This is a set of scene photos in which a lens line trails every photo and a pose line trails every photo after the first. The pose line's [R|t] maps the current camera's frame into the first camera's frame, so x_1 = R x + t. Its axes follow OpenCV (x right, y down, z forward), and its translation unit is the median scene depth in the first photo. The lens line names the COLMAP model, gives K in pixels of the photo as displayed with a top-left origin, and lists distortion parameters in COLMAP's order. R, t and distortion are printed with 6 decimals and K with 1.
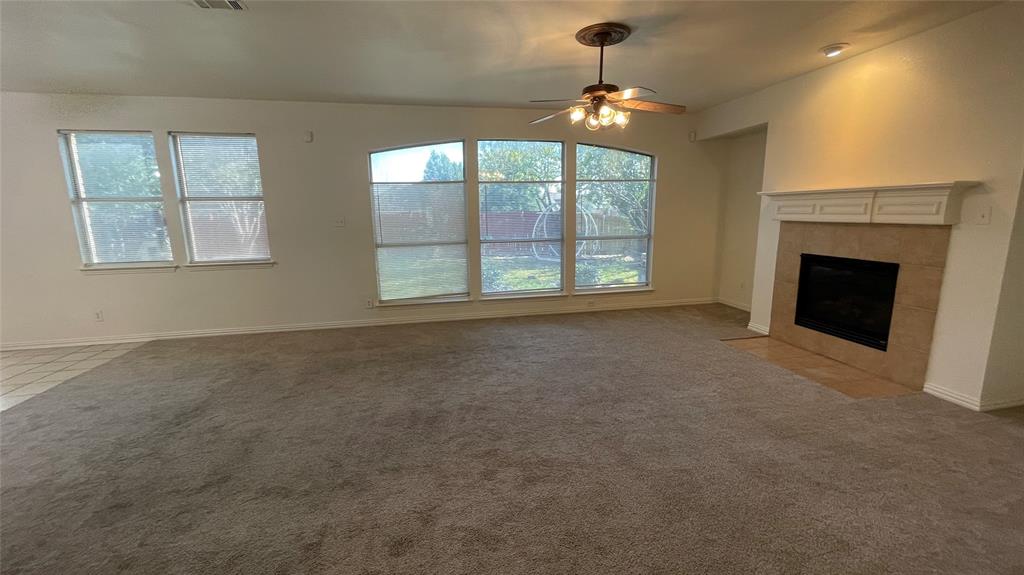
lens RADIAL K [[417.6, 0, 501.3], [0, 417.6, 284.1], [0, 0, 1]] dist [-0.002921, -0.000364]
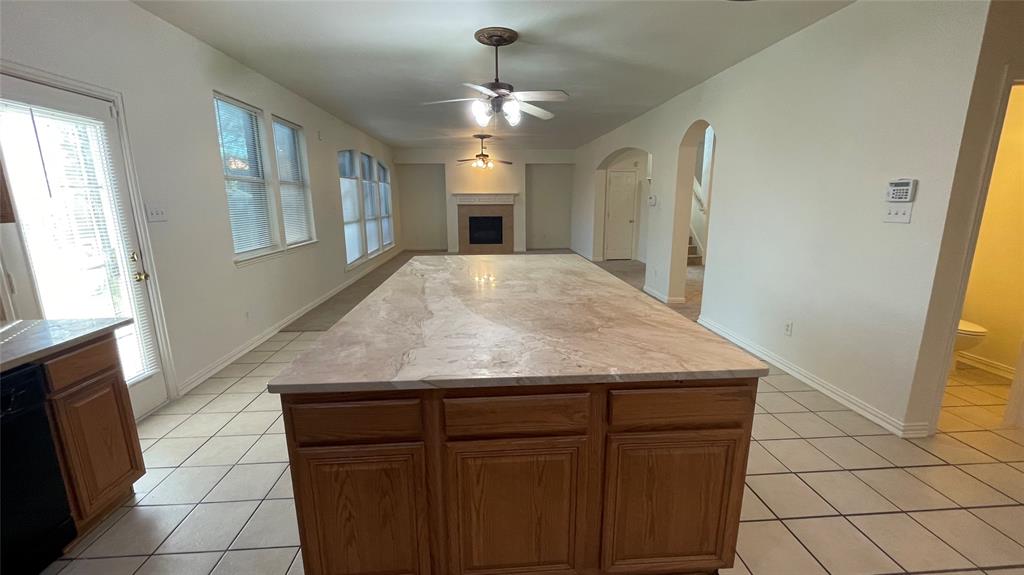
lens RADIAL K [[417.6, 0, 510.3], [0, 417.6, 289.8], [0, 0, 1]] dist [-0.002921, -0.000364]
pose [[0.138815, -0.193522, 0.971226, -1.995495], [0.175817, 0.969957, 0.168140, -0.023575], [-0.974587, 0.147417, 0.168669, 0.379812]]
